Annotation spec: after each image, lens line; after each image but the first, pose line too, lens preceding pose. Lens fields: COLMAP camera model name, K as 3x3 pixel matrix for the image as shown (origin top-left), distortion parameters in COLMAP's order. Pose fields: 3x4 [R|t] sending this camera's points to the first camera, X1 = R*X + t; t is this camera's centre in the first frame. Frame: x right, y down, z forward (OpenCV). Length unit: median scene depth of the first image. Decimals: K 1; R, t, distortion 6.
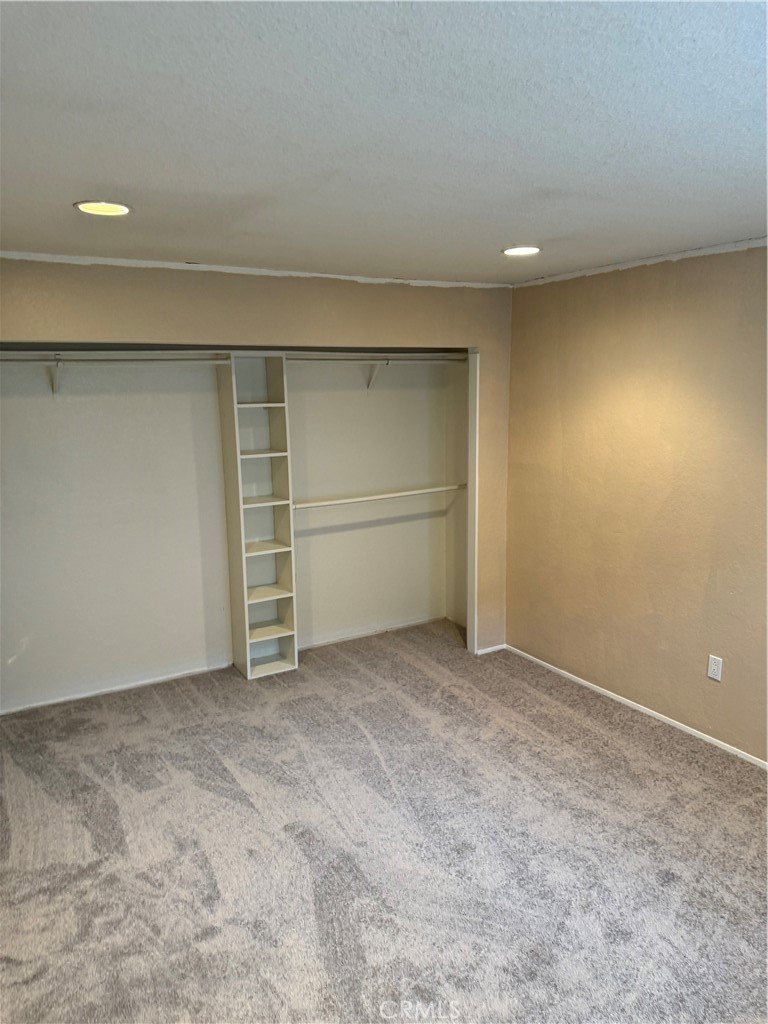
lens RADIAL K [[723.6, 0, 379.4], [0, 723.6, 497.5], [0, 0, 1]] dist [0.054454, -0.068365]
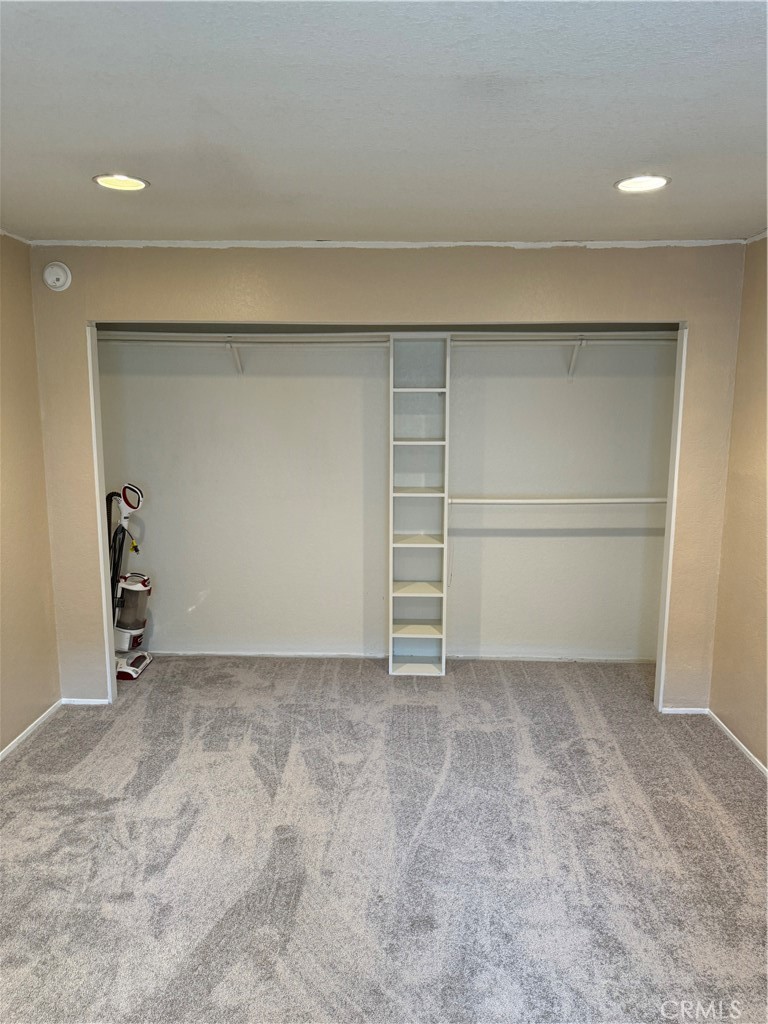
lens RADIAL K [[723.6, 0, 356.8], [0, 723.6, 493.0], [0, 0, 1]] dist [0.054454, -0.068365]
pose [[0.853435, 0.095645, -0.512349, 0.300587], [-0.101676, 0.994684, 0.016322, -0.000427], [0.511186, 0.038164, 0.858622, 0.174526]]
